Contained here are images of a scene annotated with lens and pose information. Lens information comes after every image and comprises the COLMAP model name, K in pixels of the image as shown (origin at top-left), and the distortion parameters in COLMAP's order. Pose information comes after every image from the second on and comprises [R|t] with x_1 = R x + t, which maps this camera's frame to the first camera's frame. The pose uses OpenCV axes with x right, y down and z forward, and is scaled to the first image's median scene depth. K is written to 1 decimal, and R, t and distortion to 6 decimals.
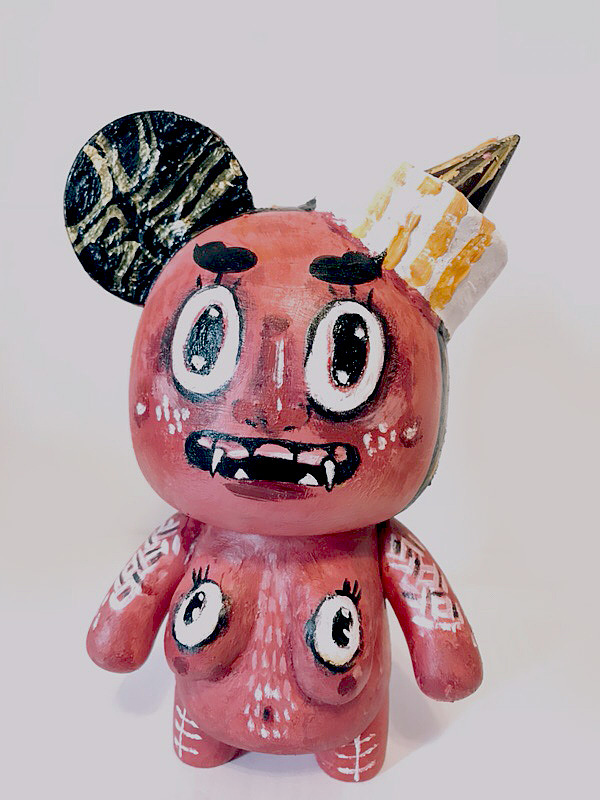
lens RADIAL K [[675.6, 0, 300.0], [0, 675.6, 400.0], [0, 0, 1]] dist [-0.014348, -0.009187]
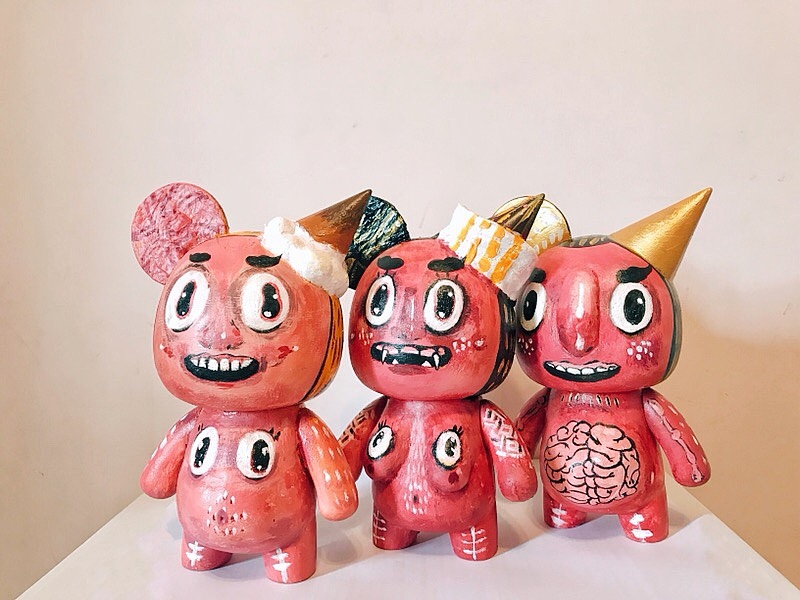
lens RADIAL K [[675.6, 0, 400.0], [0, 675.6, 300.0], [0, 0, 1]] dist [-0.014348, -0.009187]
pose [[0.973761, -0.036241, -0.224671, 0.385752], [-0.003249, 0.984924, -0.172958, 0.267999], [0.227552, 0.169150, 0.958962, -0.998224]]
